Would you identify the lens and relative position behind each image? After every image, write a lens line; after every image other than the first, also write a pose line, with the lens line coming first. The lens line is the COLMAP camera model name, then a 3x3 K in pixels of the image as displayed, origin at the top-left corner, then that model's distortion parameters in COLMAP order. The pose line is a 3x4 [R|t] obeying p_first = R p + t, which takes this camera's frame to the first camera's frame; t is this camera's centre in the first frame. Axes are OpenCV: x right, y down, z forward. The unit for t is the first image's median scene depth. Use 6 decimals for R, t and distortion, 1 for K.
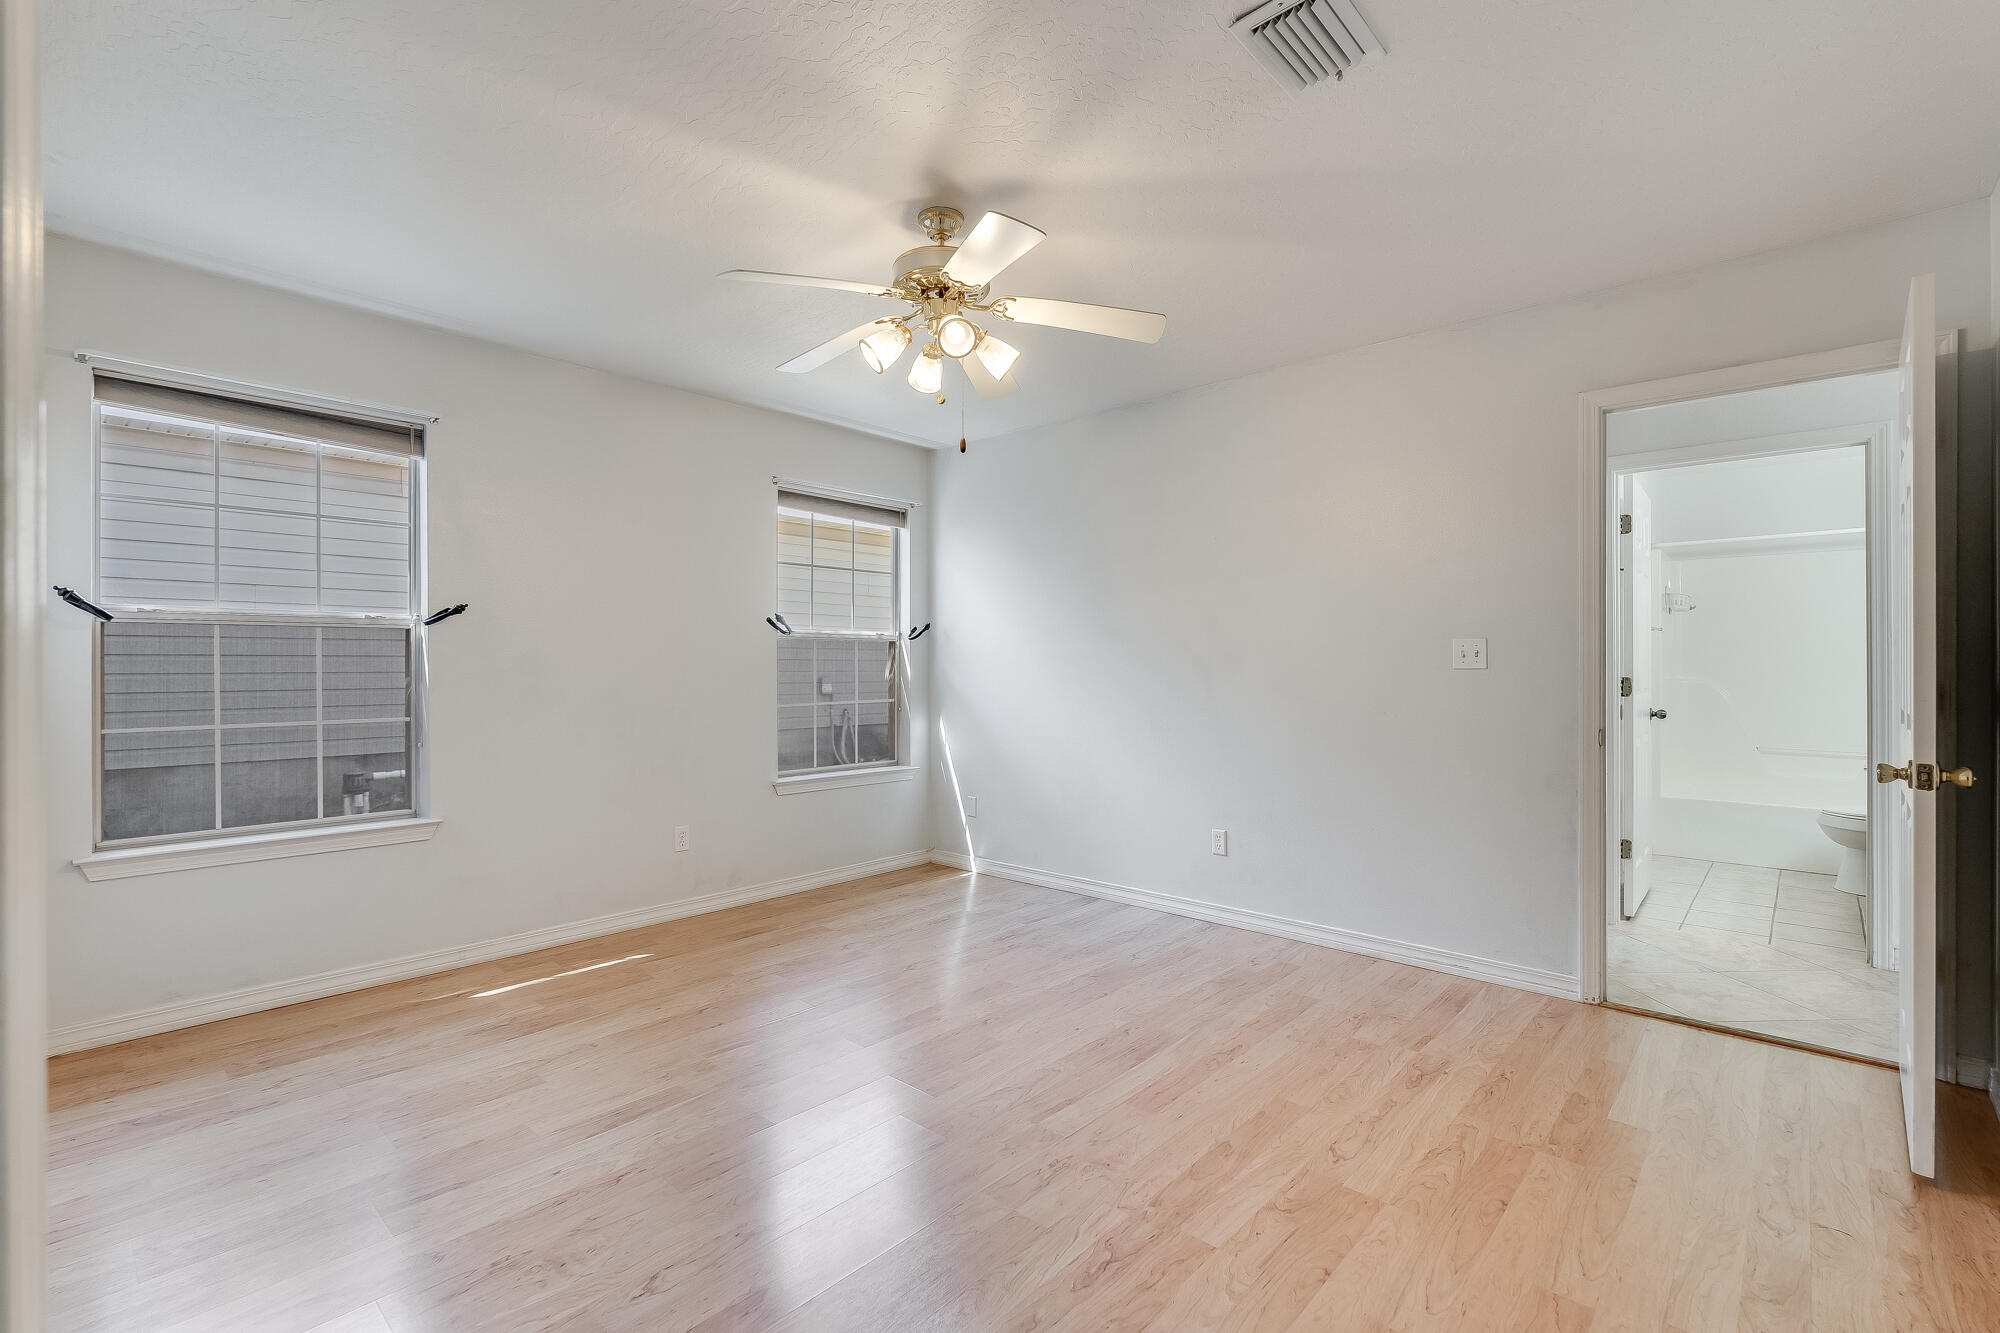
lens RADIAL K [[894.8, 0, 1000.0], [0, 894.8, 666.5], [0, 0, 1]] dist [-0.003031, -0.000081]
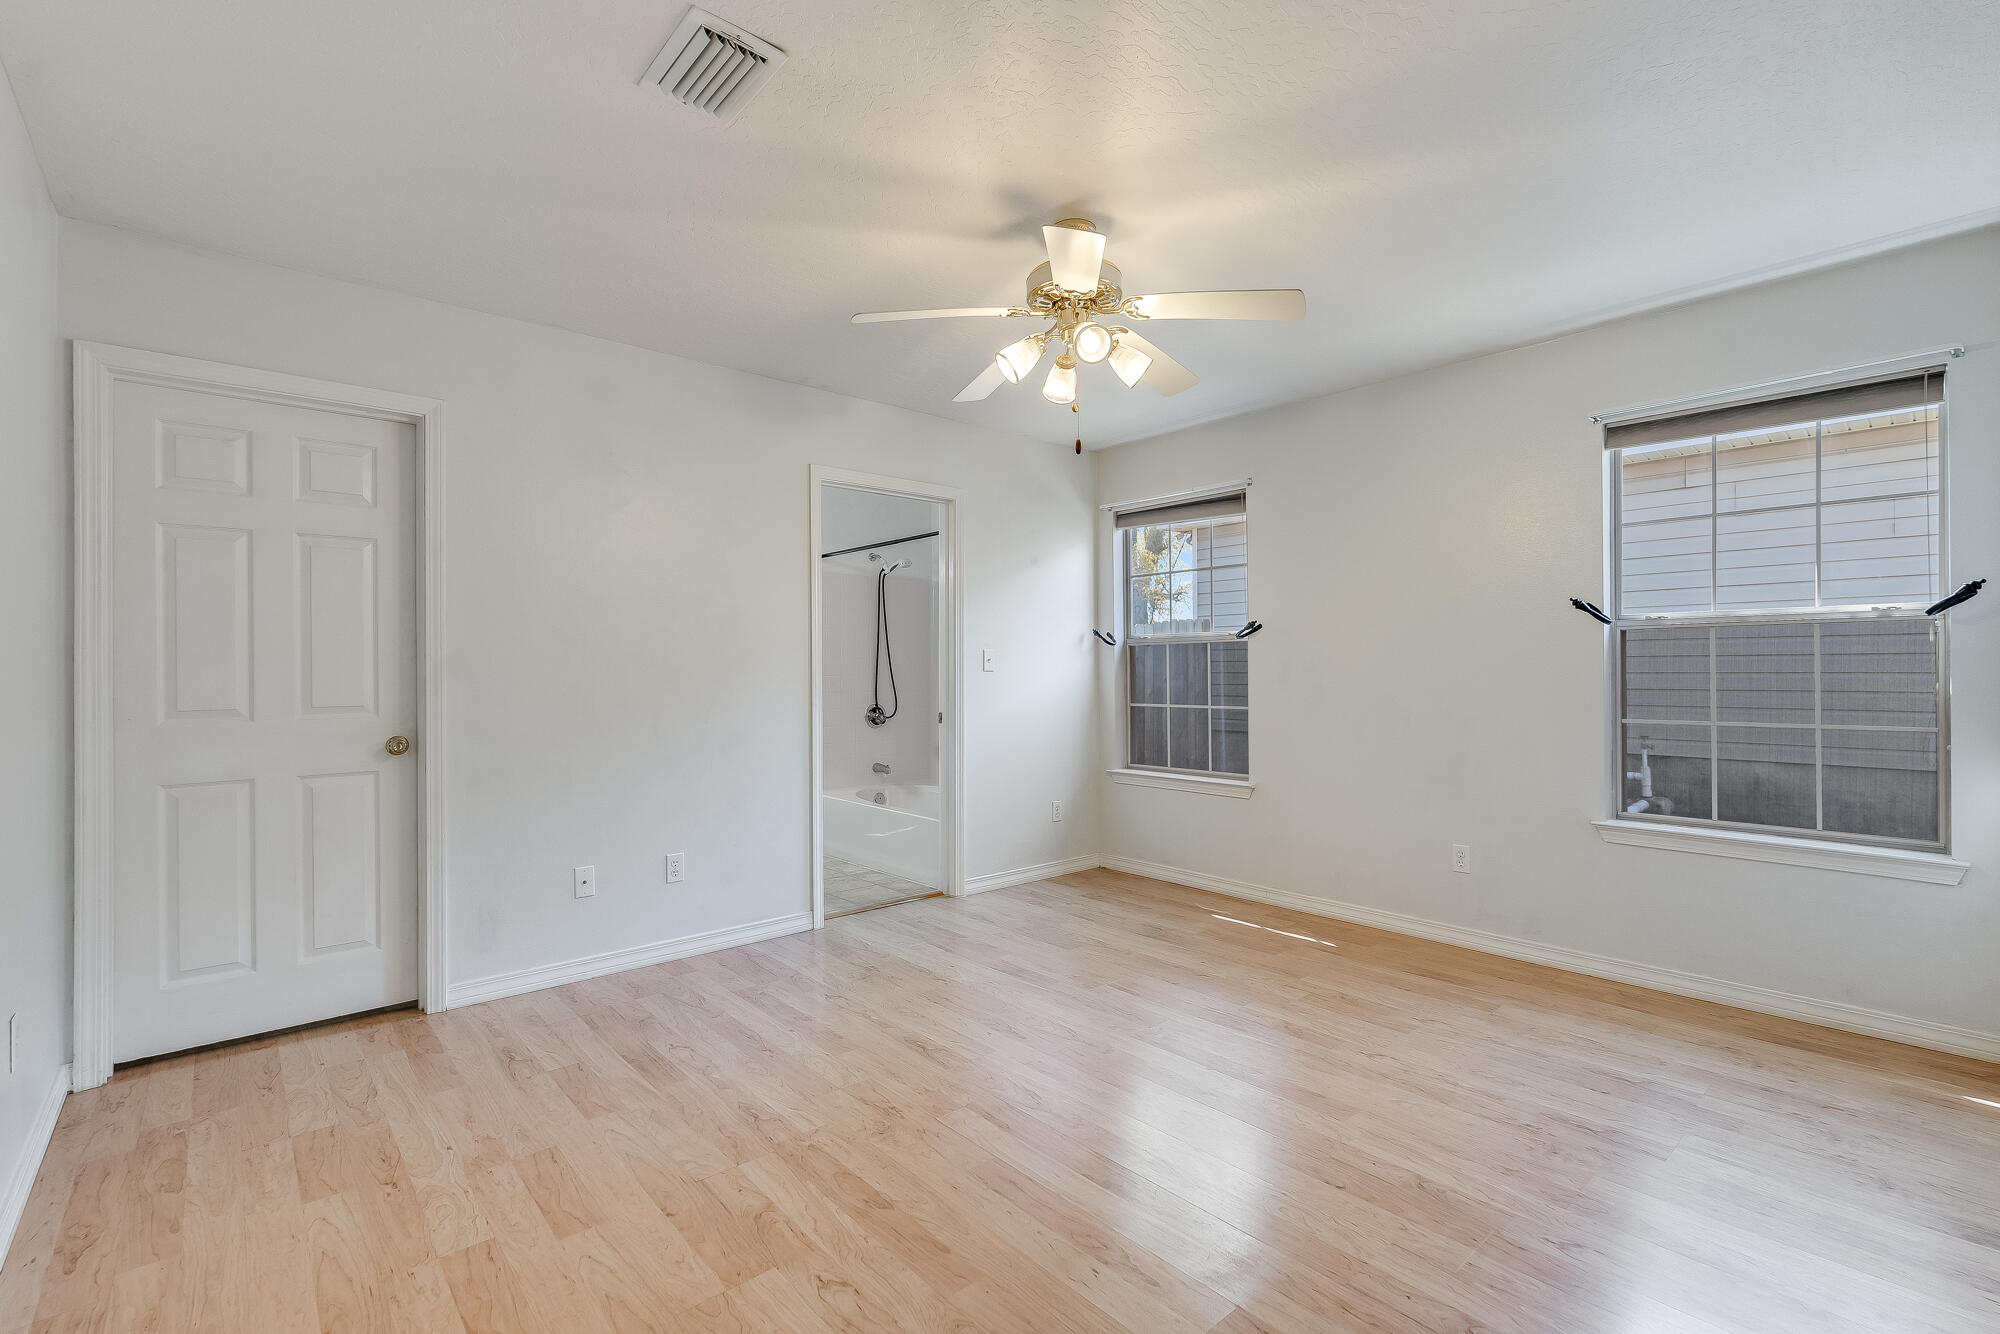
lens RADIAL K [[894.4, 0, 999.5], [0, 894.4, 667.0], [0, 0, 1]] dist [-0.002633, -0.000532]
pose [[-0.116499, -0.001813, -0.993189, 0.612462], [0.004226, 0.999988, -0.002321, -0.000971], [0.993182, -0.004468, -0.116490, 0.661204]]
